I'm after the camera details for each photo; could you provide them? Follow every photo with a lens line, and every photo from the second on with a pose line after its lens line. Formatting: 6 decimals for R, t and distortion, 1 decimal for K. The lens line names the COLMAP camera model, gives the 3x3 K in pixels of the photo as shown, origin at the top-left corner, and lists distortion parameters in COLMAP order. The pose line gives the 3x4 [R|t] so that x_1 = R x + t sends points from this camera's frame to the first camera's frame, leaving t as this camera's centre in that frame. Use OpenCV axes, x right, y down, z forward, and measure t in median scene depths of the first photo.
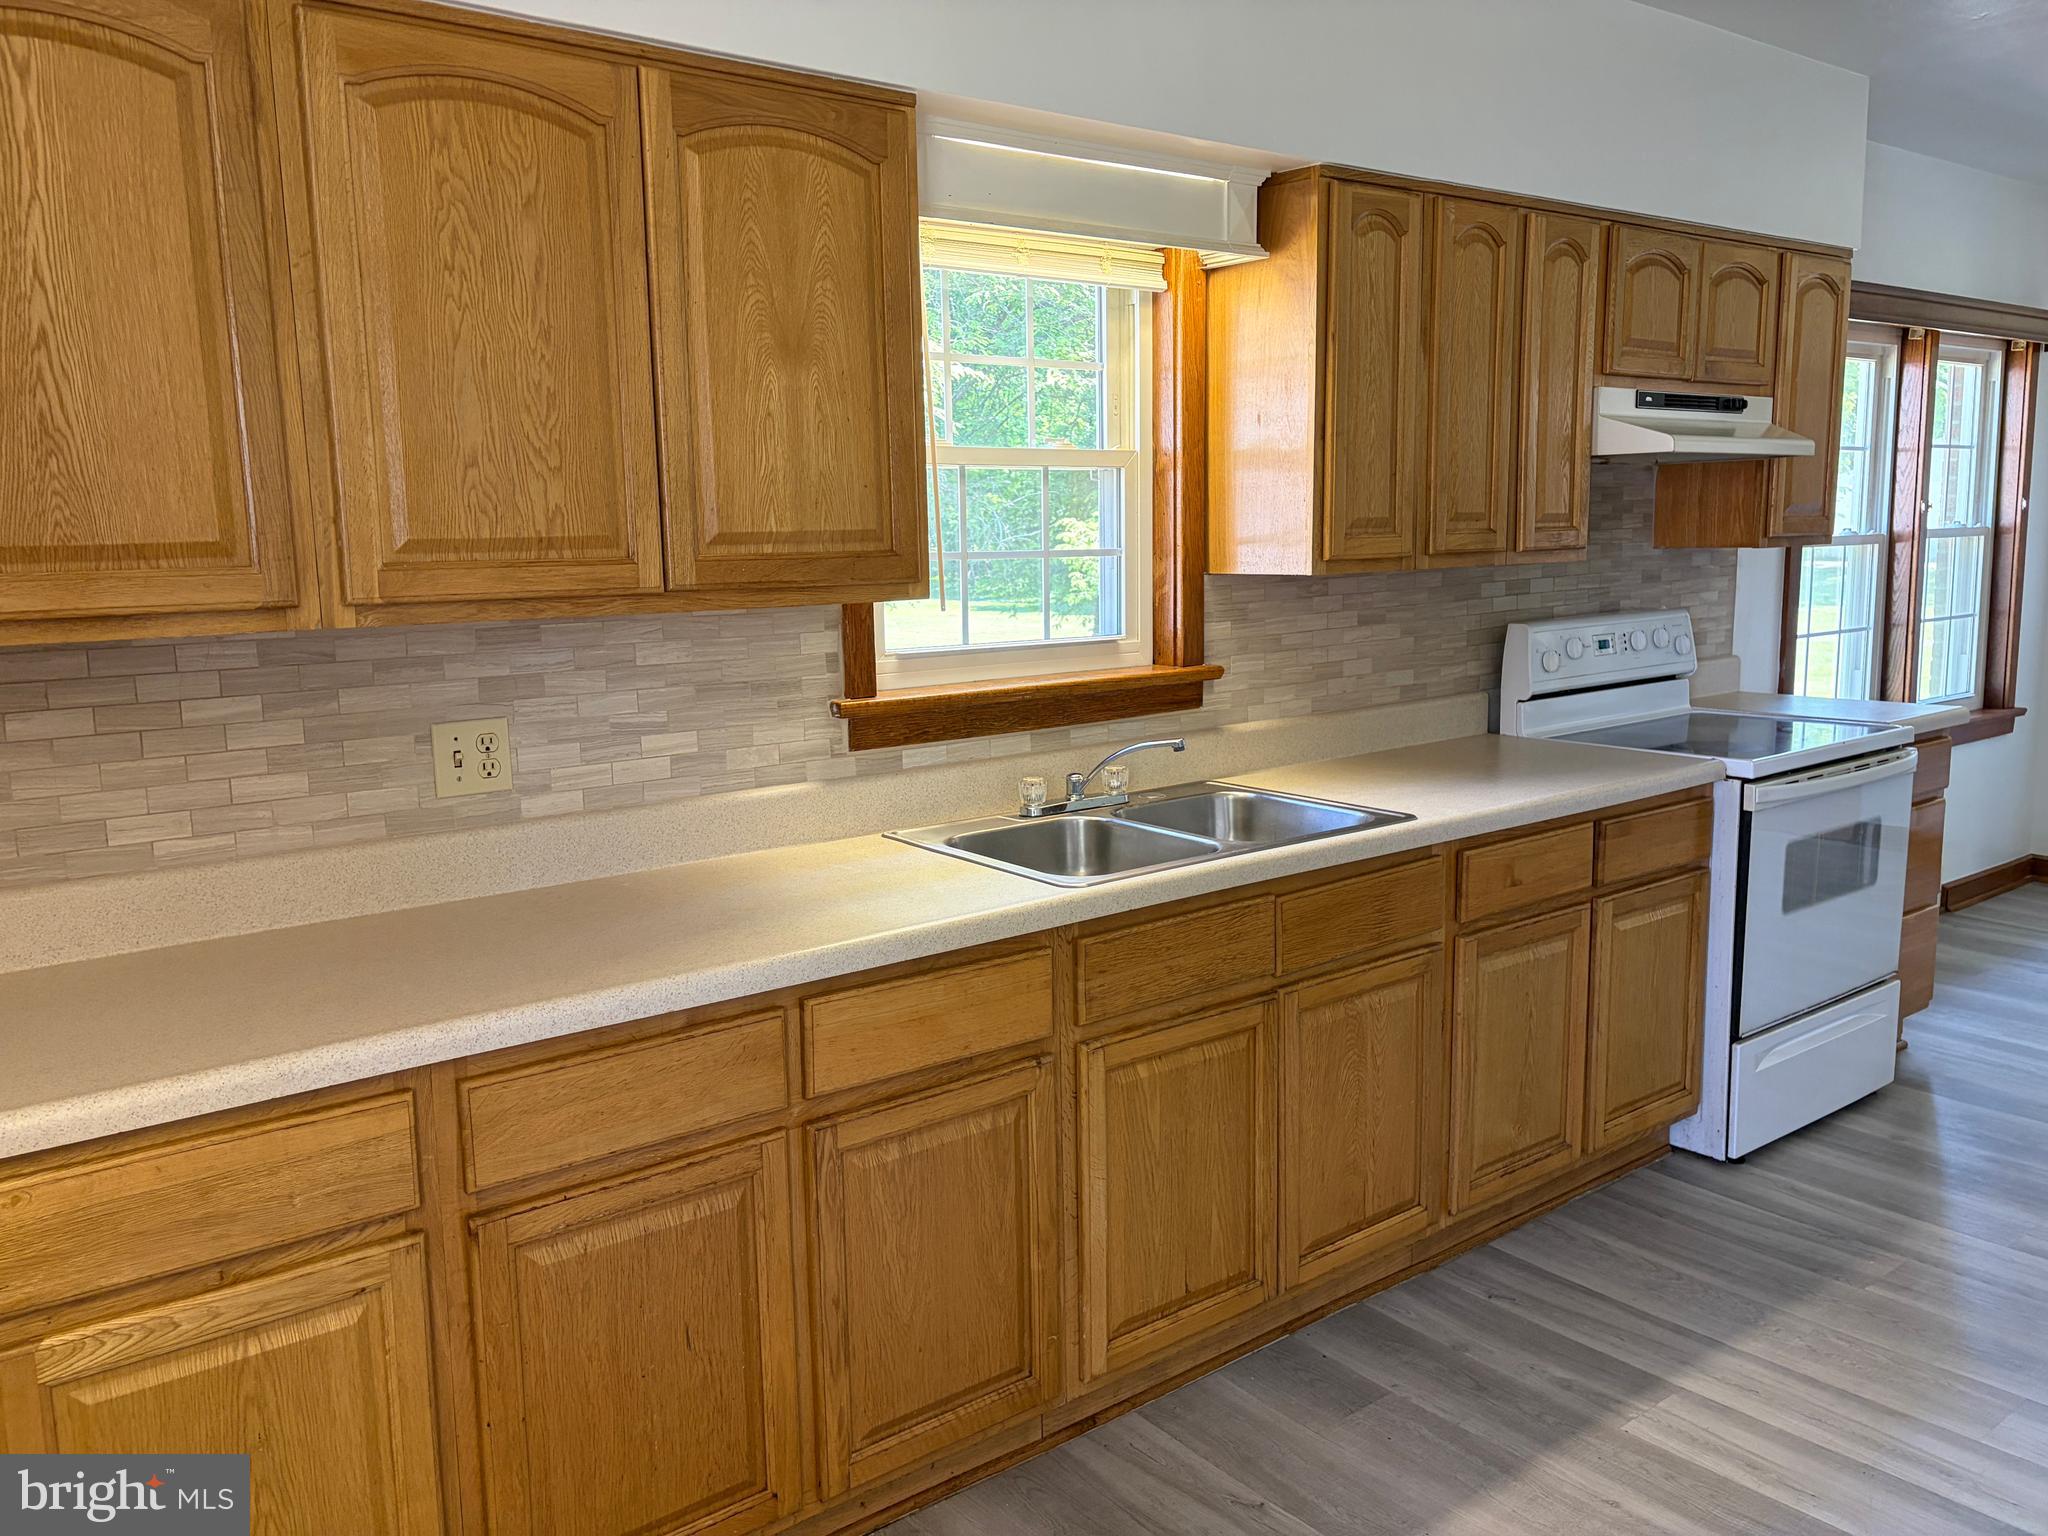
lens RADIAL K [[1545.7, 0, 1008.0], [0, 1545.7, 753.6], [0, 0, 1]] dist [0.042614, -0.041504]
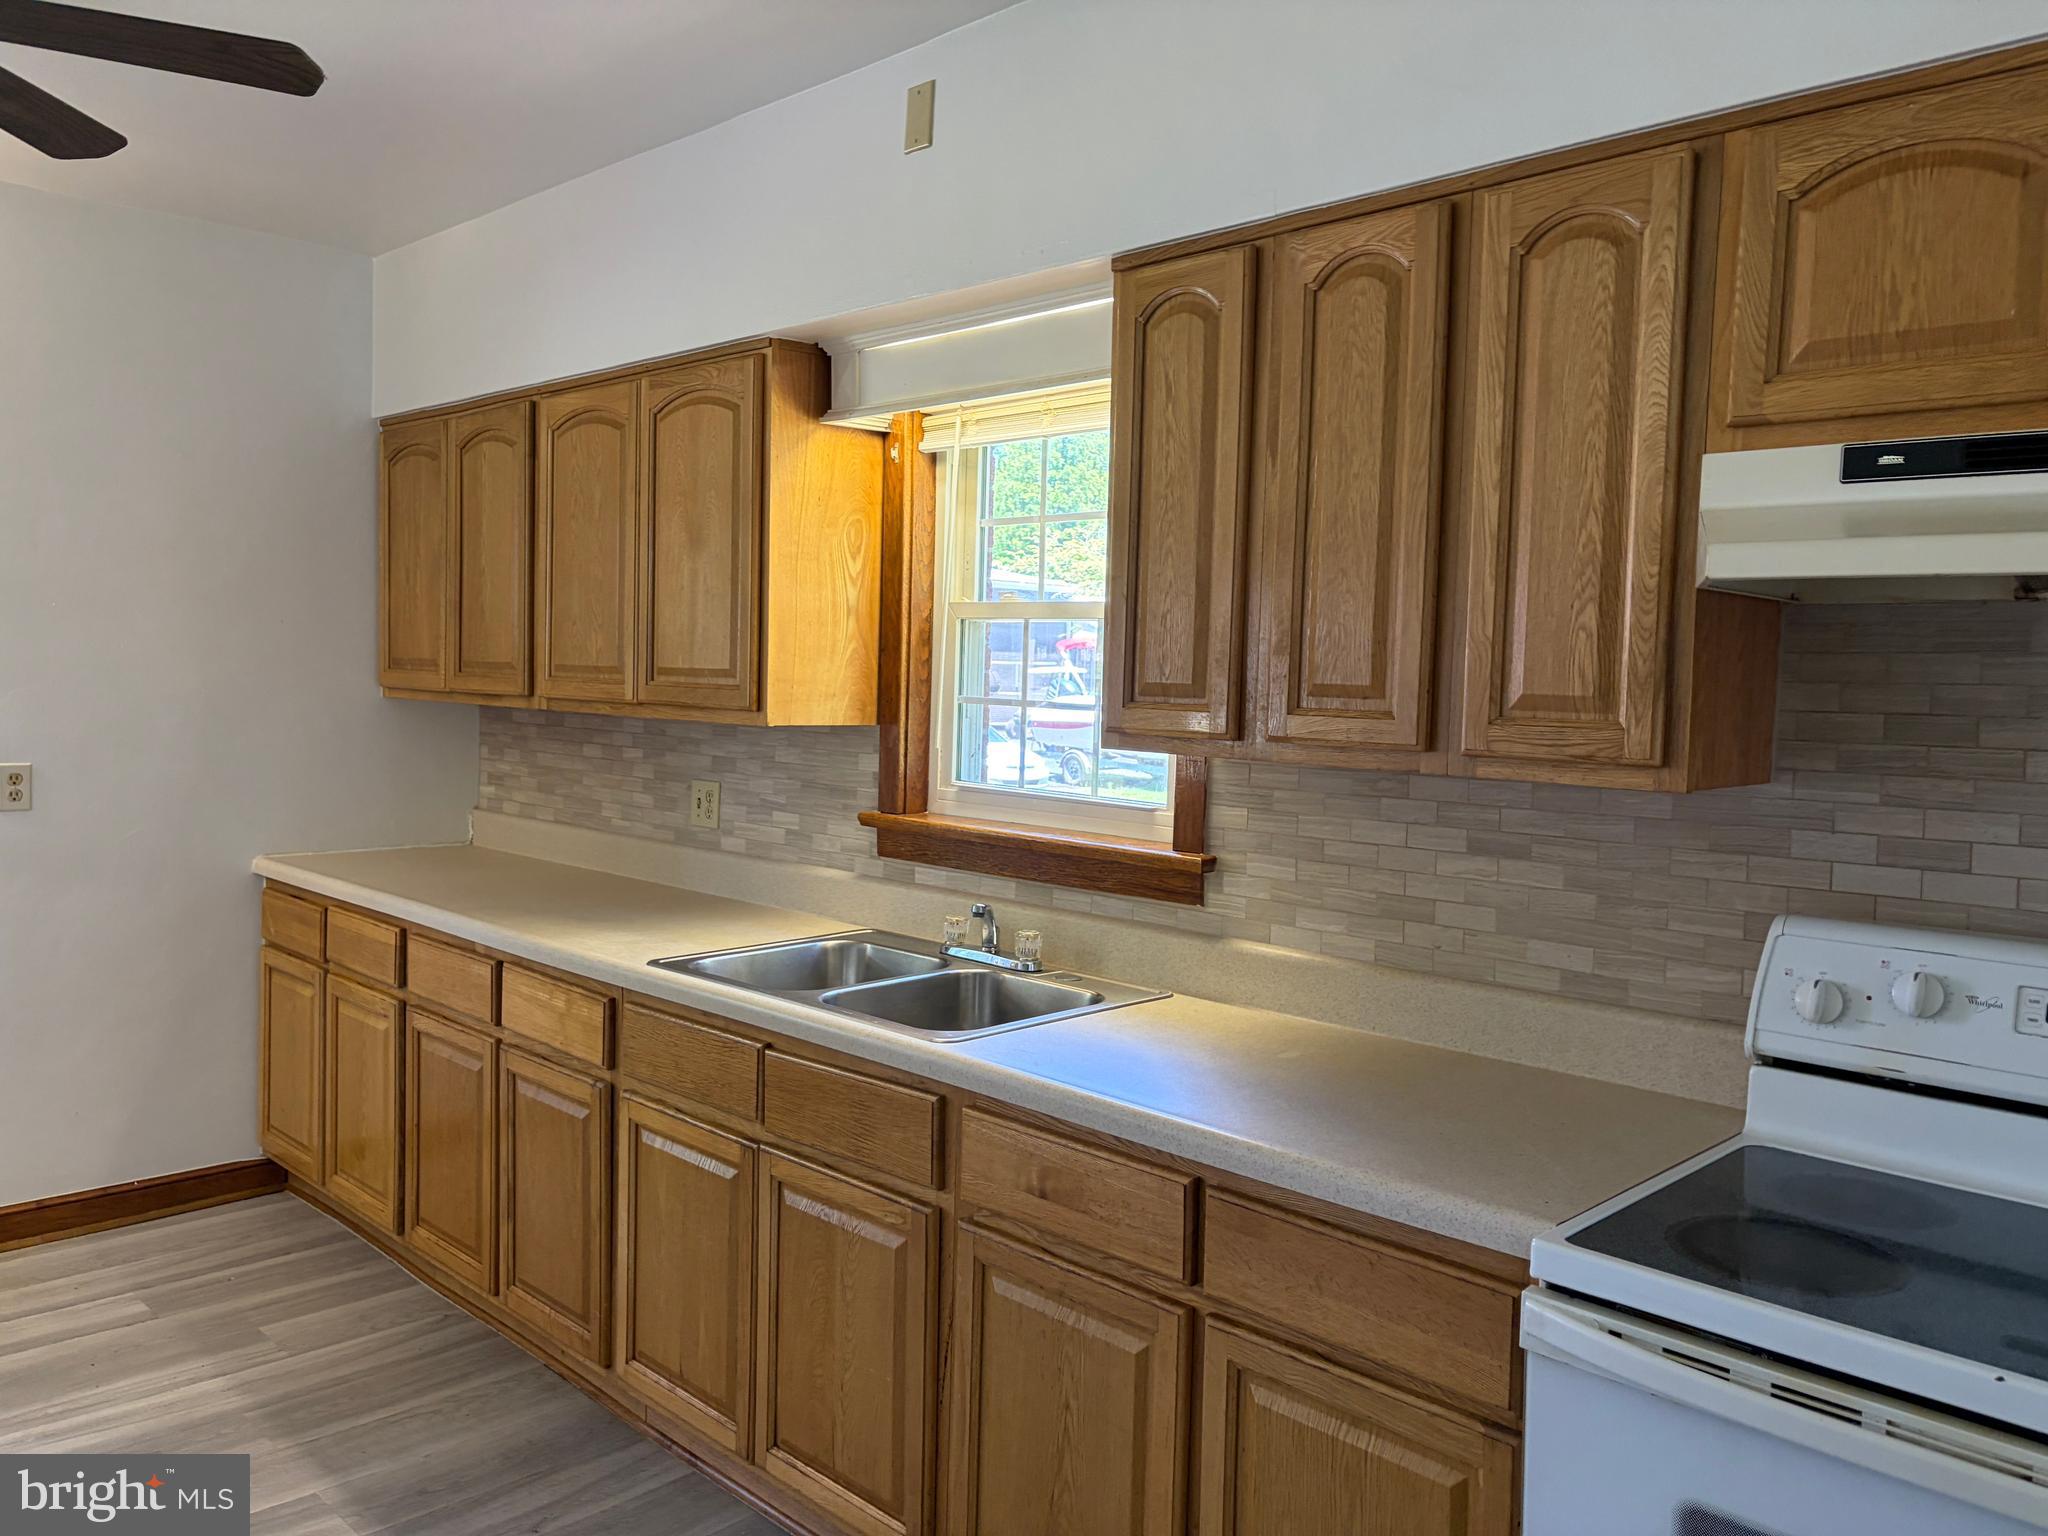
lens RADIAL K [[1545.7, 0, 1024.7], [0, 1545.7, 754.3], [0, 0, 1]] dist [0.042614, -0.041504]
pose [[0.138936, 0.078724, -0.987167, 0.884926], [-0.172895, 0.983454, 0.054094, -0.132866], [0.975092, 0.163161, 0.150248, 0.746486]]
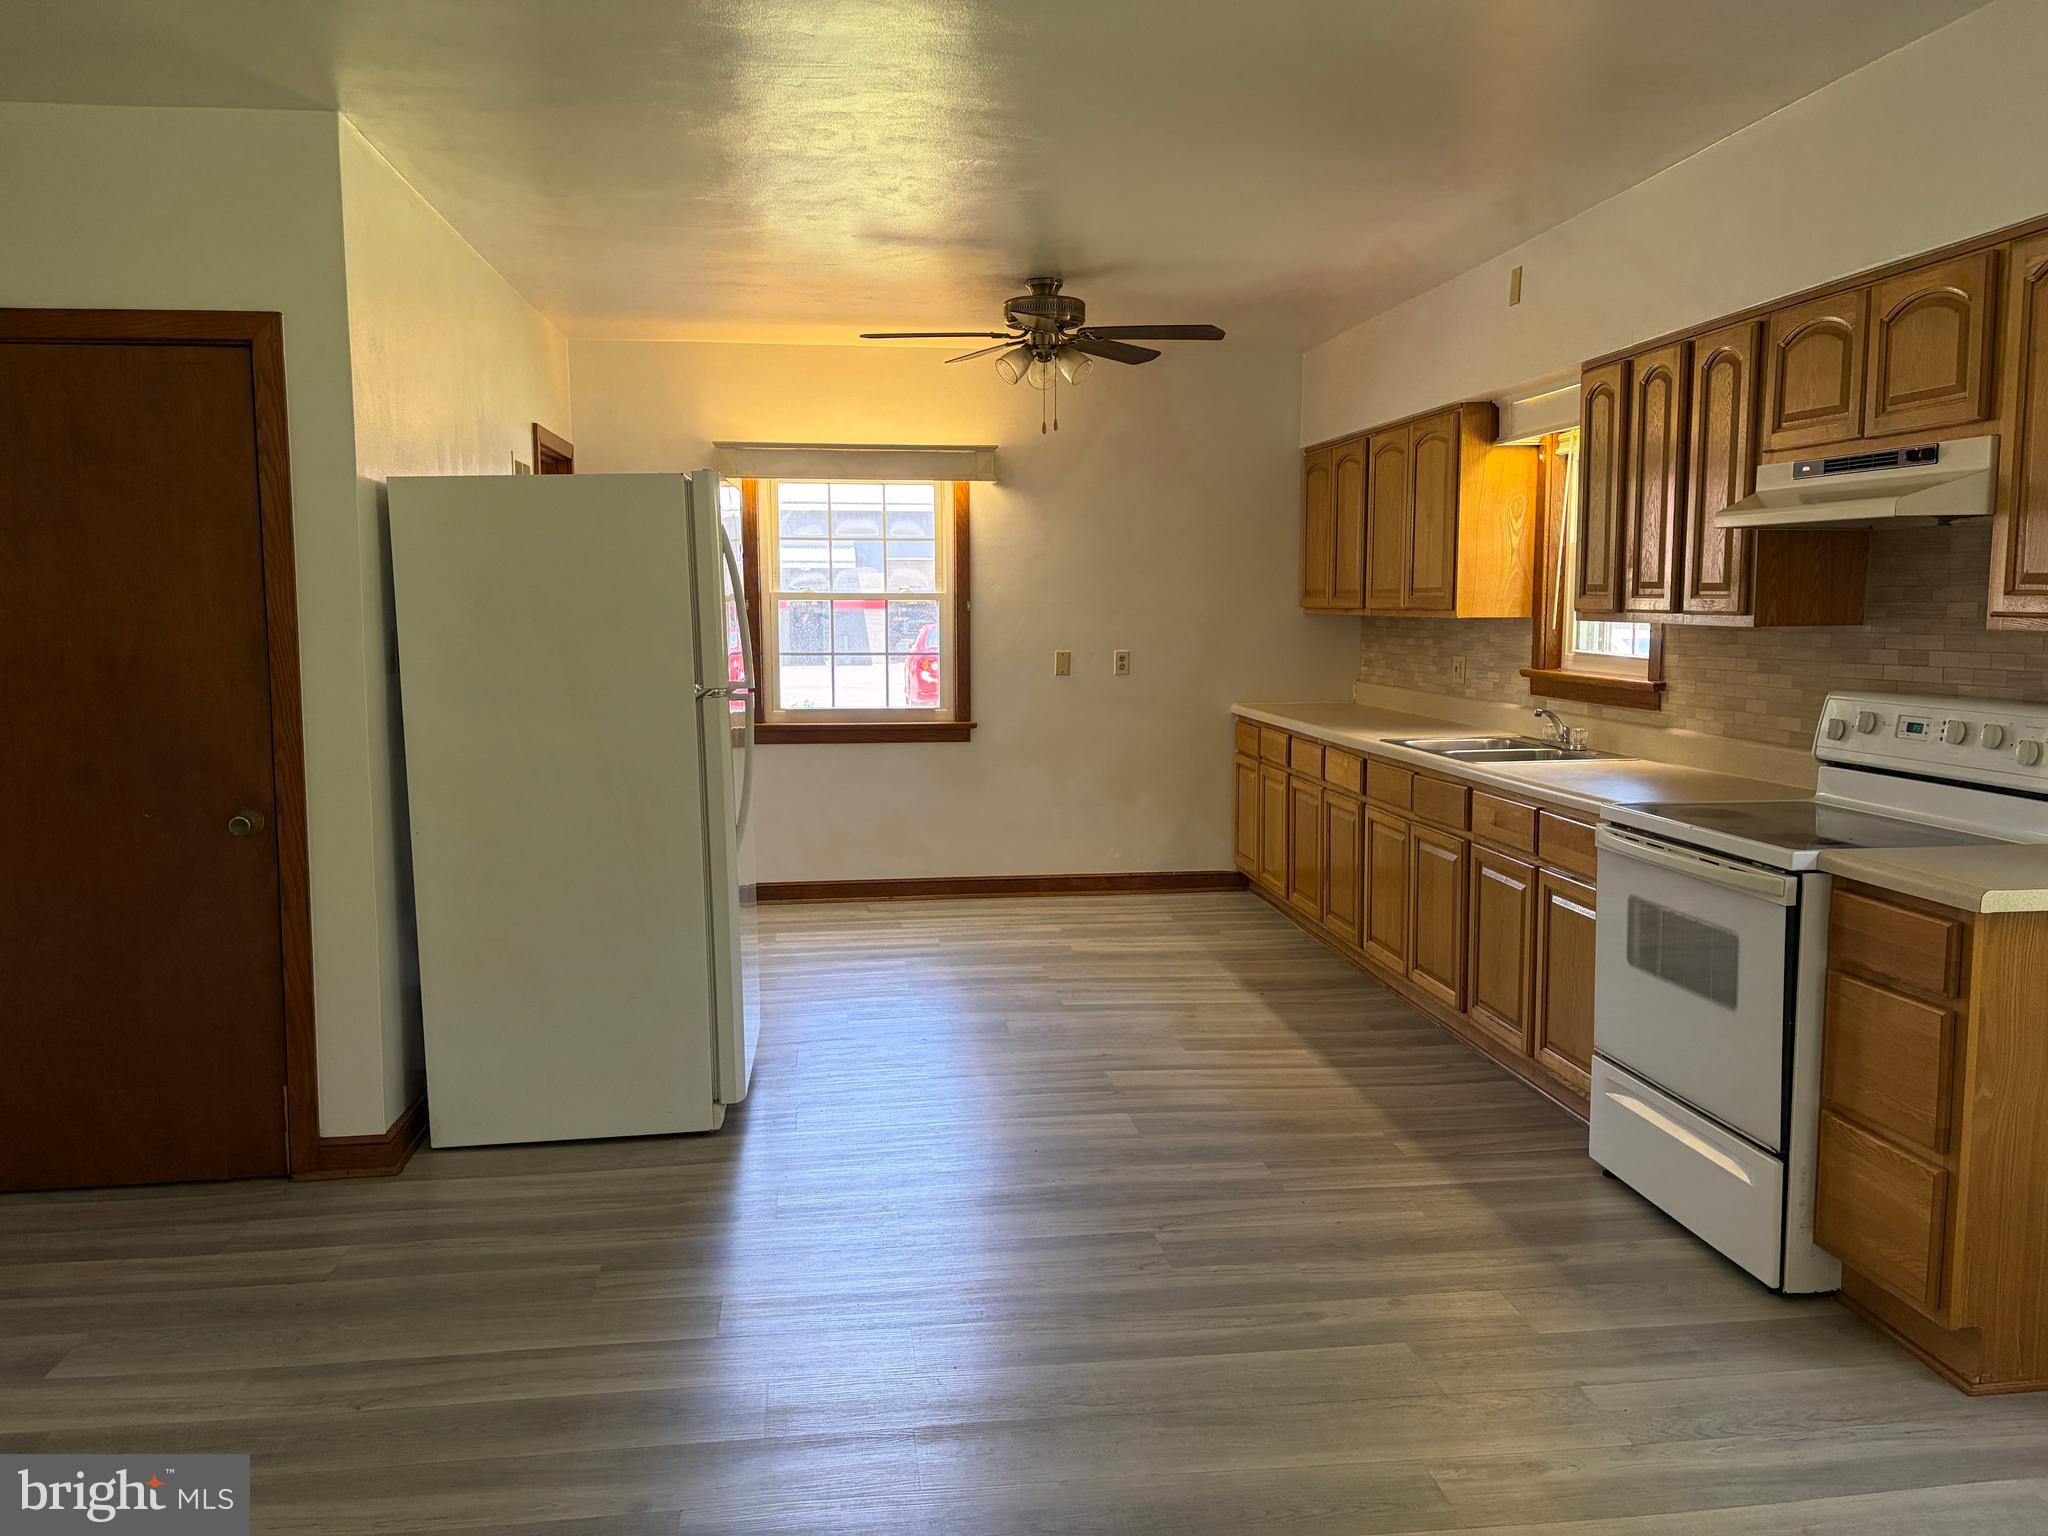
lens RADIAL K [[1545.7, 0, 1019.6], [0, 1545.7, 785.3], [0, 0, 1]] dist [0.042614, -0.041504]
pose [[-0.498994, 0.129475, -0.856879, 1.640471], [-0.109162, 0.971509, 0.210366, -0.198106], [0.859702, 0.198510, -0.470644, 1.146928]]
